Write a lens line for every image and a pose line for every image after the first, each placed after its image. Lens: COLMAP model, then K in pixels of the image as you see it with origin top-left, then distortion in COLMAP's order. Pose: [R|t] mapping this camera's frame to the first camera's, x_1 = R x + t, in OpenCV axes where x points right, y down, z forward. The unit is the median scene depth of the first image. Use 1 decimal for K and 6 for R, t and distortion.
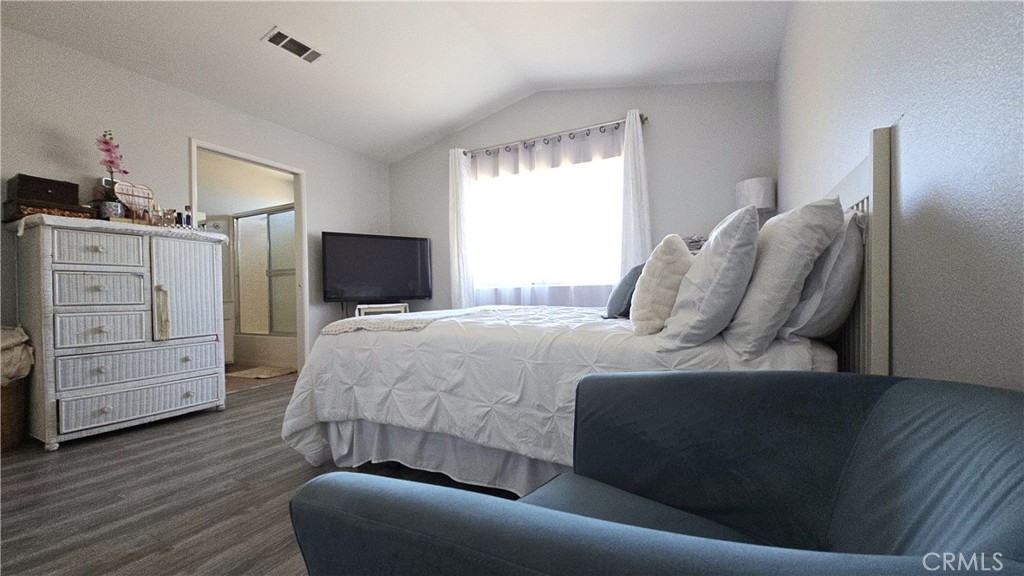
lens RADIAL K [[418.2, 0, 508.9], [0, 418.2, 294.2], [0, 0, 1]] dist [-0.000412, -0.000010]
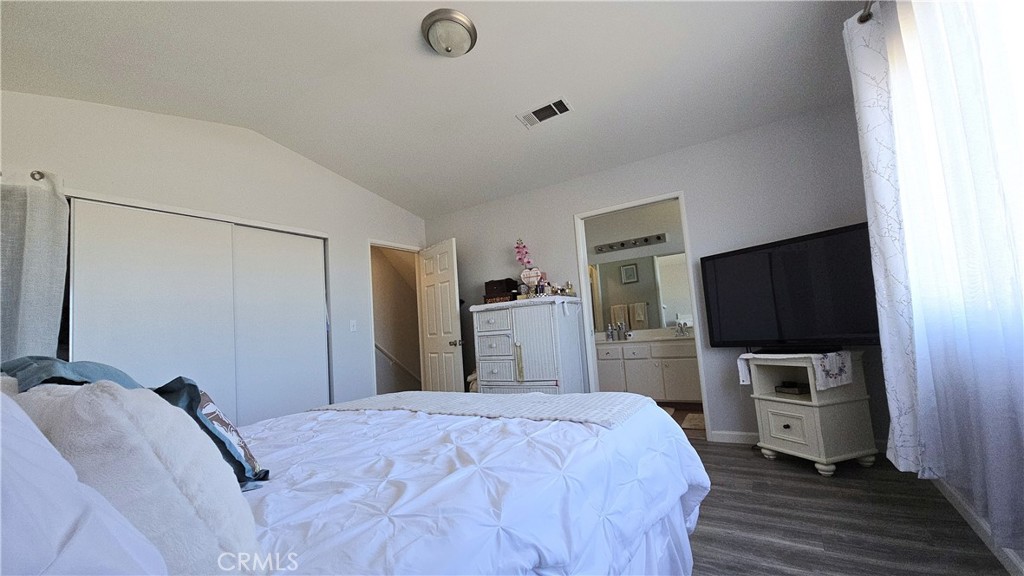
lens RADIAL K [[418.2, 0, 508.9], [0, 418.2, 294.2], [0, 0, 1]] dist [-0.000412, -0.000010]
pose [[-0.096118, -0.082071, -0.991981, 0.569364], [0.068800, 0.993664, -0.088877, -0.056823], [0.992989, -0.076791, -0.089862, 1.091860]]
